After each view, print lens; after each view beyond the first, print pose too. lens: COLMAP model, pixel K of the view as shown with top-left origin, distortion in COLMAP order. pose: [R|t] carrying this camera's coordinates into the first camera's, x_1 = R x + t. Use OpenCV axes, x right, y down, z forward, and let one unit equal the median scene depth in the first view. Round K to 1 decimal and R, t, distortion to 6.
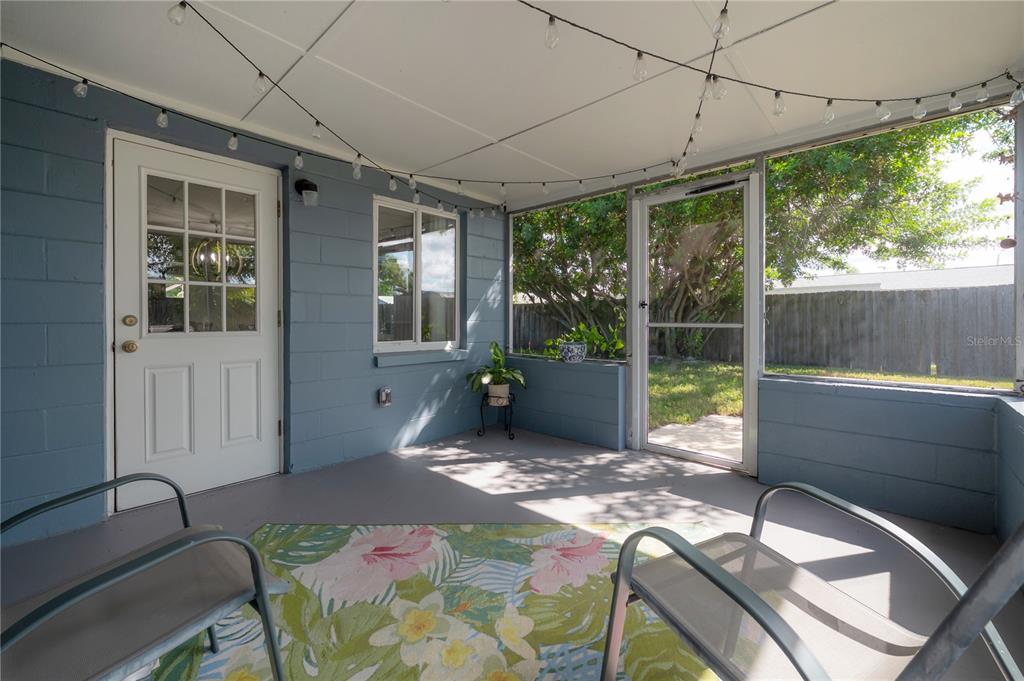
lens RADIAL K [[416.9, 0, 506.4], [0, 416.9, 334.7], [0, 0, 1]] dist [-0.001650, -0.000085]
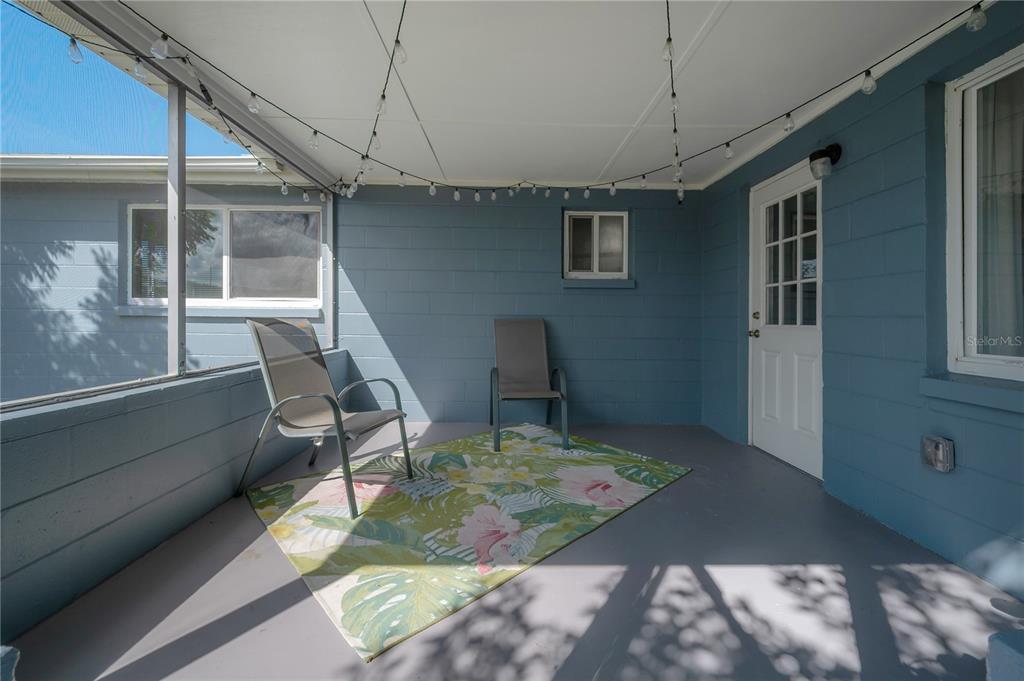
lens RADIAL K [[413.3, 0, 517.3], [0, 413.3, 316.3], [0, 0, 1]] dist [0.017836, -0.011593]
pose [[-0.713107, -0.014138, -0.700912, 0.589230], [-0.034101, 0.999313, 0.014537, -0.019501], [0.700225, 0.034269, -0.713099, 1.234908]]
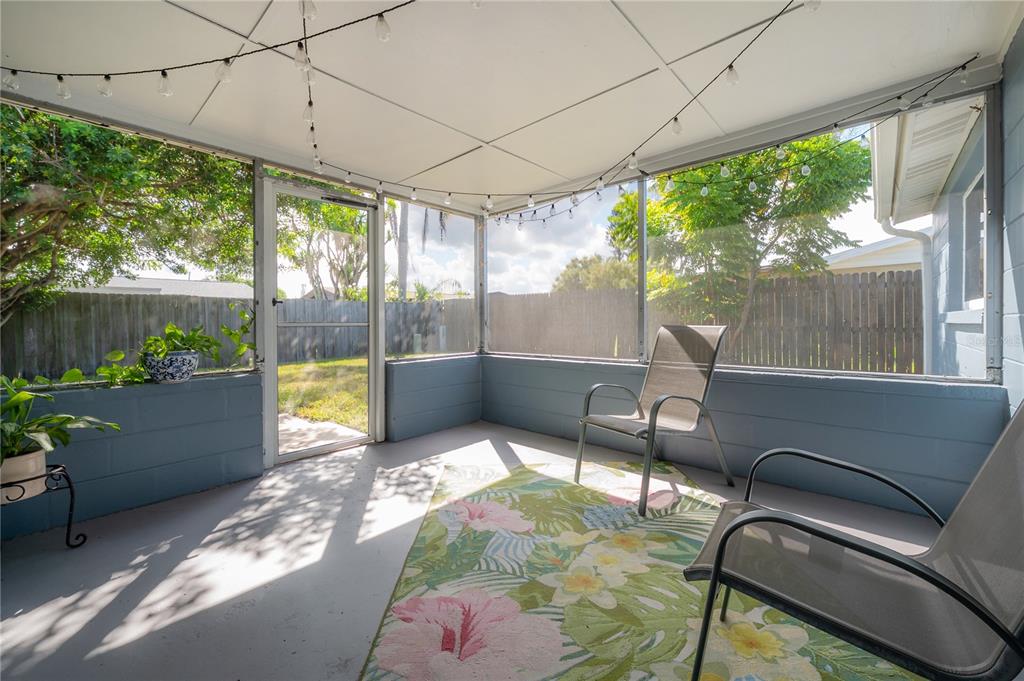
lens RADIAL K [[409.1, 0, 513.1], [0, 409.1, 333.5], [0, 0, 1]] dist [-0.001793, -0.000083]
pose [[-0.017987, -0.024804, 0.999530, -0.697774], [0.040973, 0.998834, 0.025525, -0.006181], [-0.998998, 0.041412, -0.016950, 0.637525]]
